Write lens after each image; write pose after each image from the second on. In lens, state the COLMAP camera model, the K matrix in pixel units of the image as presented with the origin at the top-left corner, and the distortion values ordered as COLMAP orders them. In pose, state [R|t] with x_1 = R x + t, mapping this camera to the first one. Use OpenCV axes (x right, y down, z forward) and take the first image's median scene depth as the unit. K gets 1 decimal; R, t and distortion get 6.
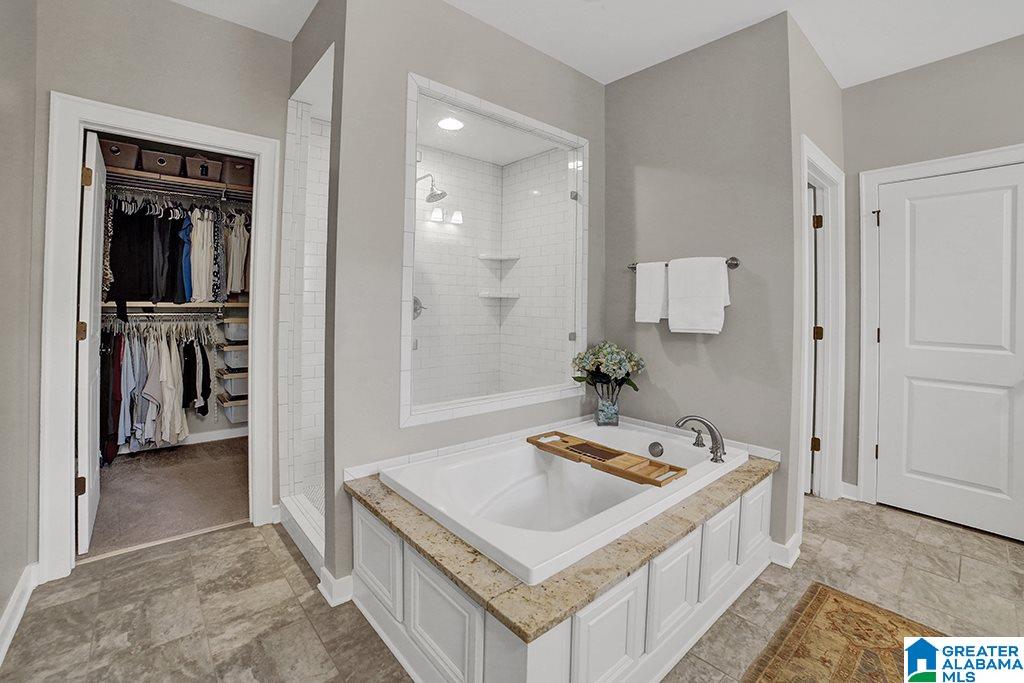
lens RADIAL K [[427.1, 0, 517.8], [0, 427.1, 320.9], [0, 0, 1]] dist [-0.112191, 0.033184]
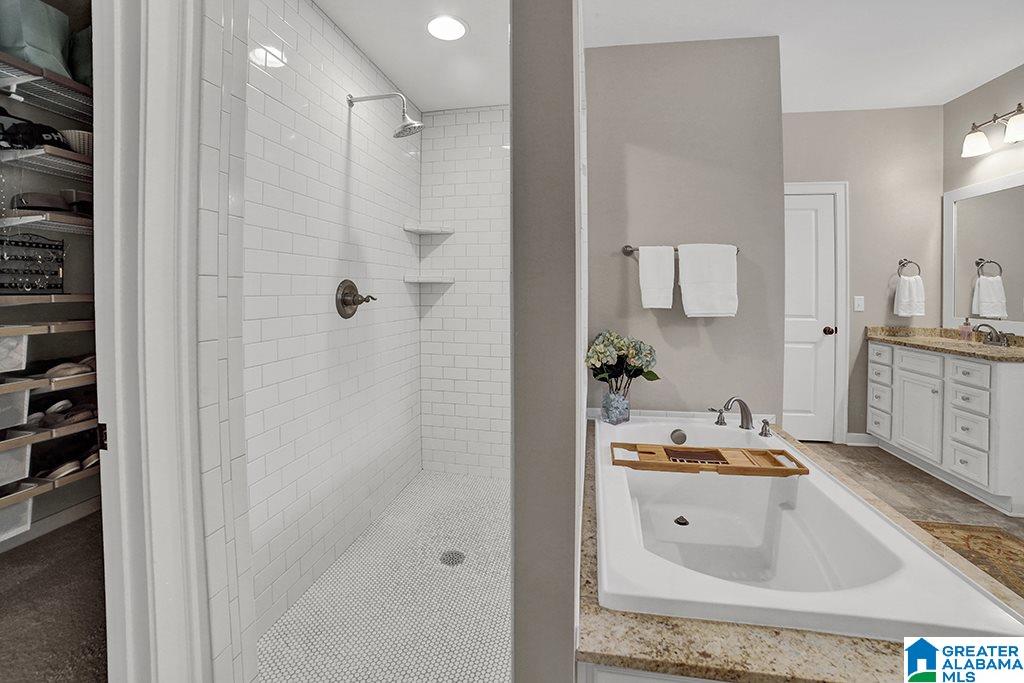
lens RADIAL K [[409.2, 0, 510.0], [0, 409.2, 305.8], [0, 0, 1]] dist [-0.099895, 0.028134]
pose [[0.797259, -0.029858, 0.602898, -0.526997], [0.030746, 0.999488, 0.008841, -0.020295], [-0.602853, 0.011489, 0.797769, 0.477949]]
